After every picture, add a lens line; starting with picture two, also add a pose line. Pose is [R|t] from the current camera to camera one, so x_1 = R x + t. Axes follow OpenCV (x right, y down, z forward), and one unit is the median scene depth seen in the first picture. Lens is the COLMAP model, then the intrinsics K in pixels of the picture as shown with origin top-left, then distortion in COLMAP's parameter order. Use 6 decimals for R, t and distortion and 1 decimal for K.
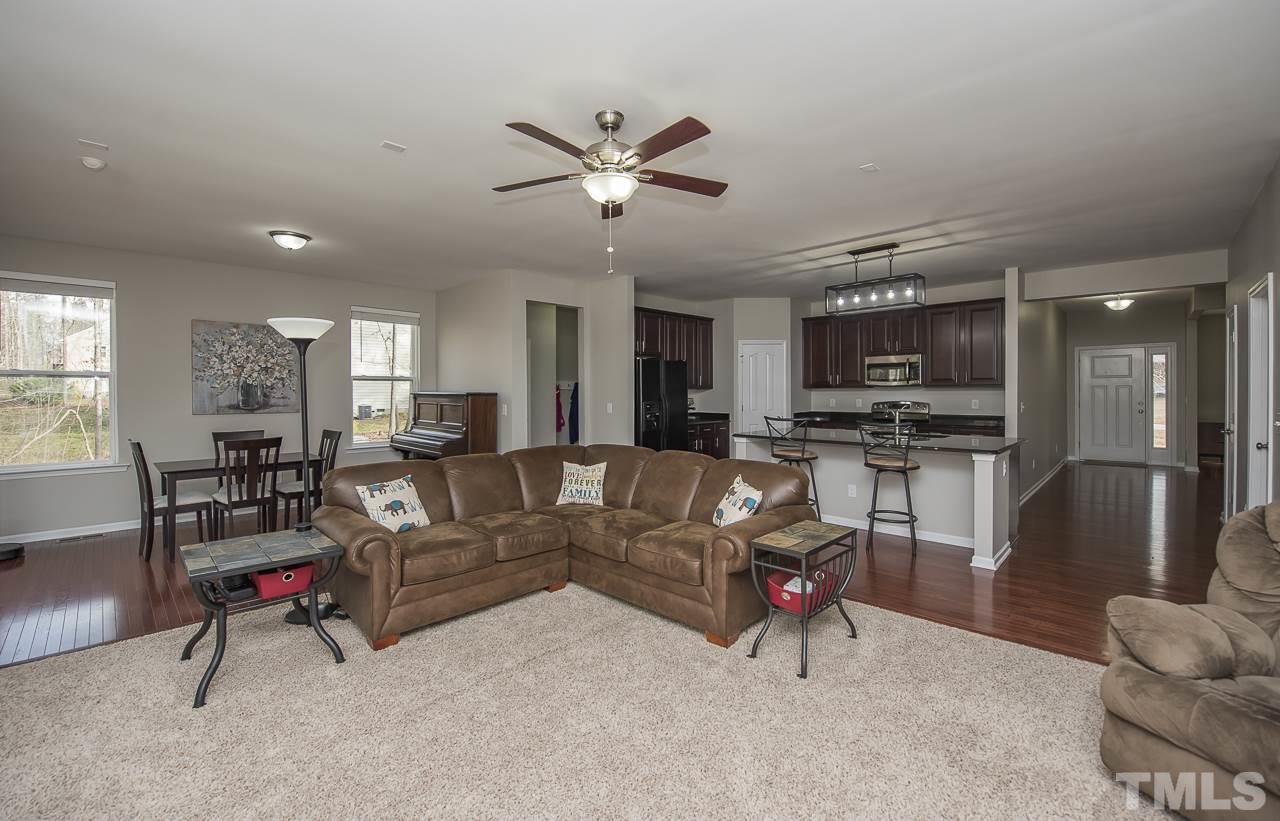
lens RADIAL K [[538.3, 0, 664.9], [0, 538.3, 396.7], [0, 0, 1]] dist [-0.013948, -0.000214]
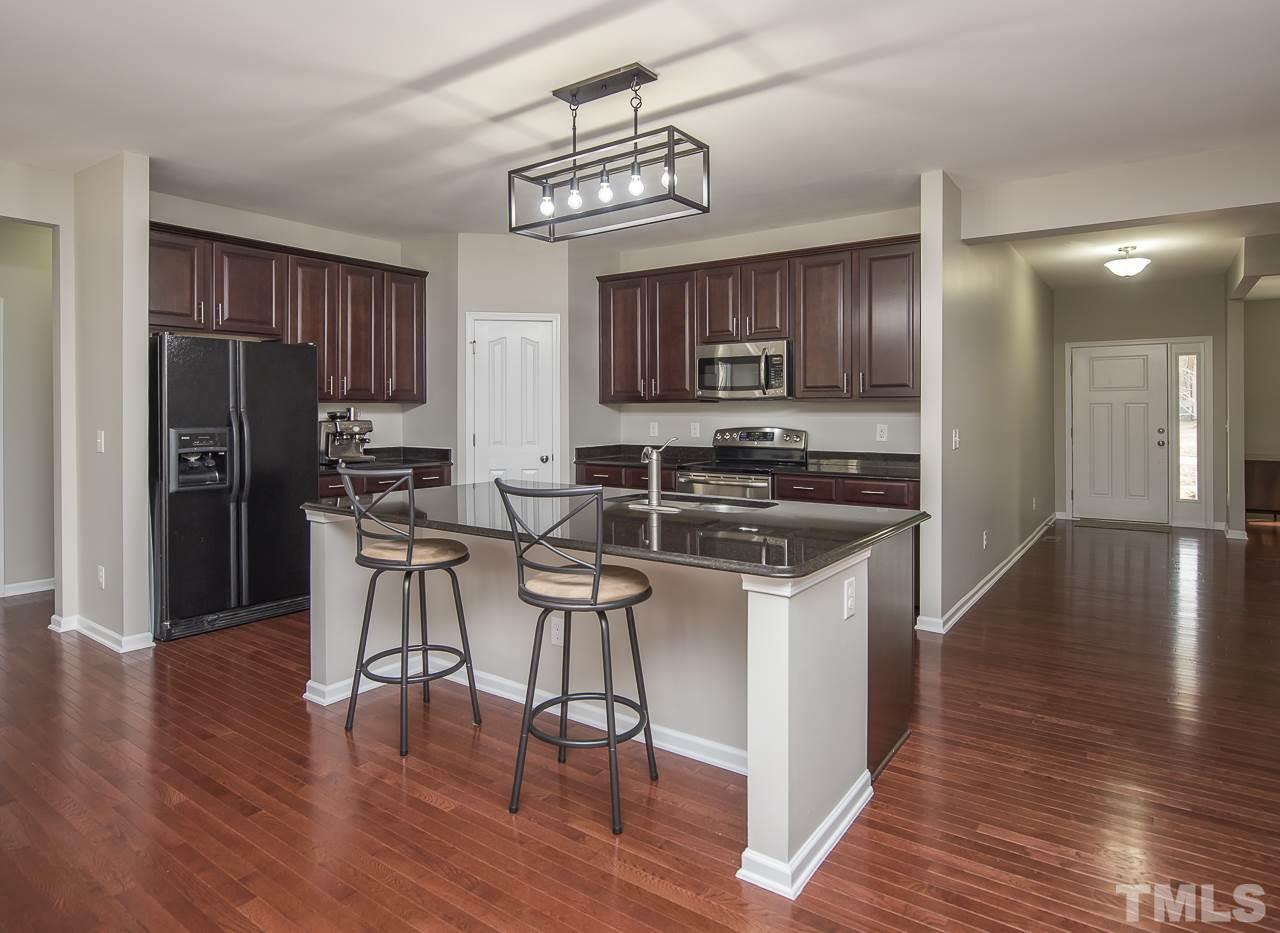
lens RADIAL K [[704.3, 0, 674.6], [0, 704.3, 415.7], [0, 0, 1]] dist [0.001338, 0.001165]
pose [[0.992039, 0.002682, 0.125899, 0.284945], [-0.002365, 0.999994, -0.002669, -0.001175], [-0.125906, 0.002350, 0.992039, 0.319899]]
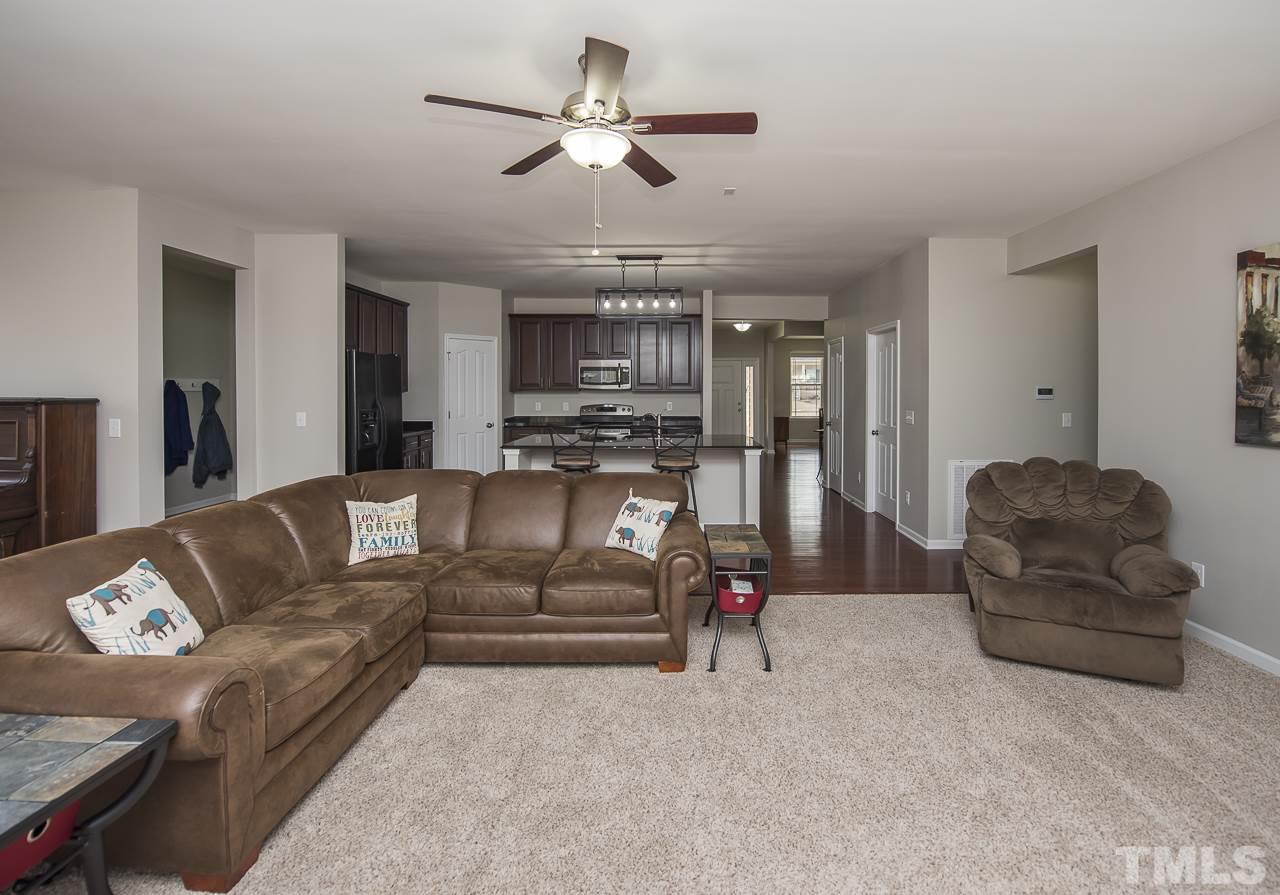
lens RADIAL K [[575.6, 0, 688.8], [0, 575.6, 399.5], [0, 0, 1]] dist [-0.018356, 0.000370]
pose [[0.716732, -0.005466, 0.697327, -0.239345], [0.002966, 0.999984, 0.004790, -0.006193], [-0.697342, -0.001365, 0.716737, 0.112184]]
